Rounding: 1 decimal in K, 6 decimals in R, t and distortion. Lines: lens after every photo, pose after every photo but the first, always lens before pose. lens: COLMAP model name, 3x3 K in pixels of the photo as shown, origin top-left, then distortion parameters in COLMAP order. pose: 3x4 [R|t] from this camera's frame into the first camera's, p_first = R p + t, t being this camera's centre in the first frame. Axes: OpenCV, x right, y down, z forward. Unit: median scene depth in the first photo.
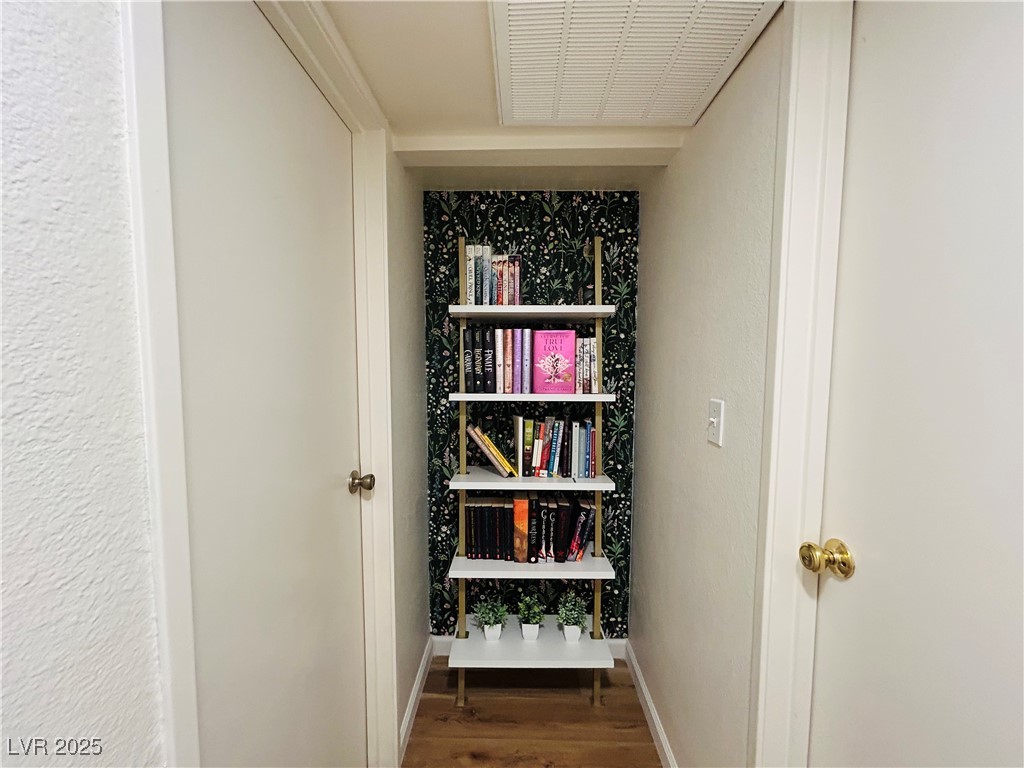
lens RADIAL K [[412.3, 0, 514.6], [0, 412.3, 384.6], [0, 0, 1]] dist [0.000566, -0.000483]
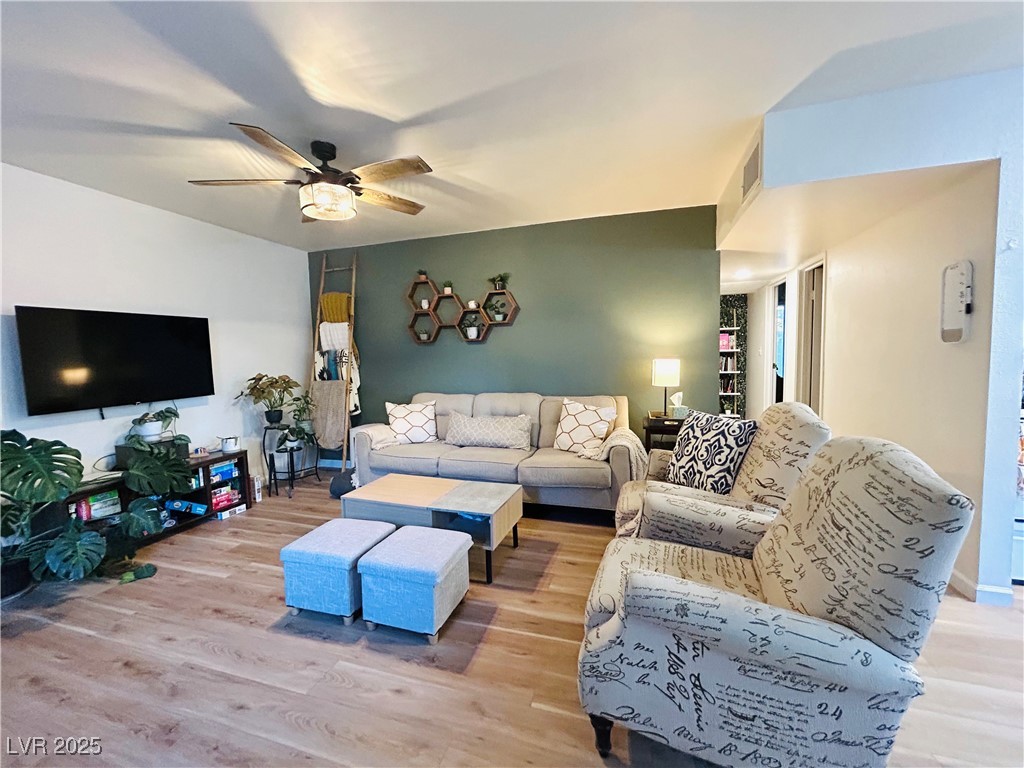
lens RADIAL K [[412.3, 0, 515.4], [0, 412.3, 383.8], [0, 0, 1]] dist [0.000566, -0.000483]
pose [[0.959856, -0.006747, -0.280413, -0.686523], [0.005572, 0.999972, -0.004987, 0.345528], [0.280439, 0.003225, 0.959866, -3.256160]]
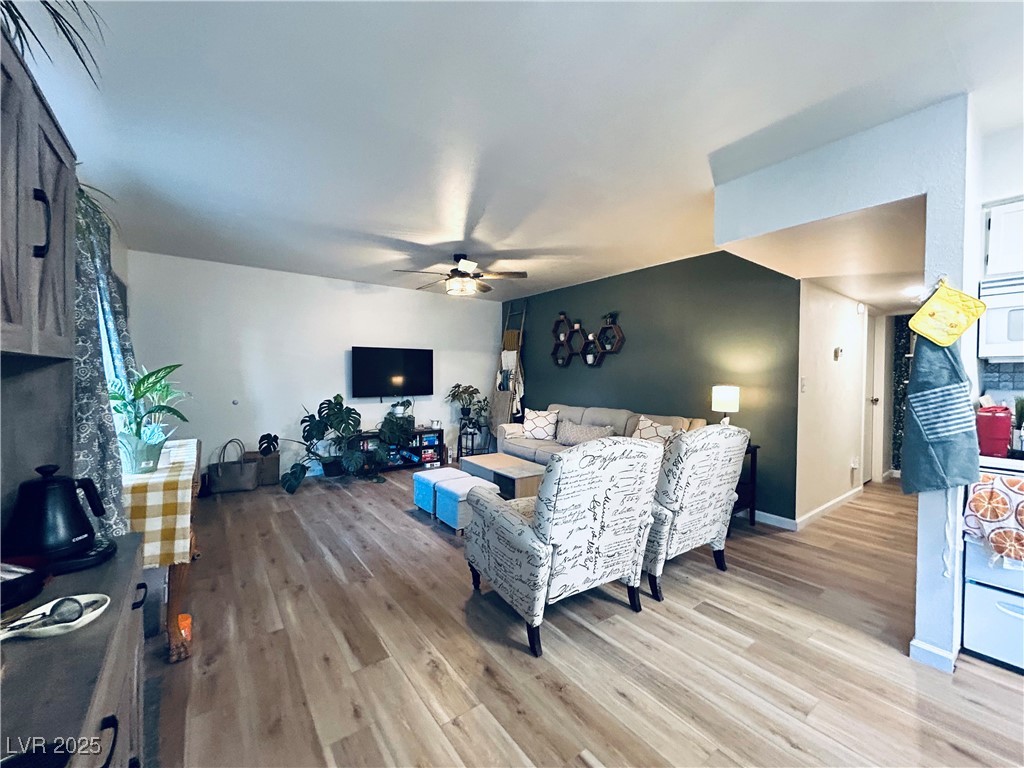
lens RADIAL K [[412.3, 0, 513.8], [0, 412.3, 381.4], [0, 0, 1]] dist [0.000566, -0.000483]
pose [[0.617445, 0.013661, -0.786495, 0.481865], [-0.070127, 0.996824, -0.037739, 0.353029], [0.783482, 0.078457, 0.616442, -3.319932]]
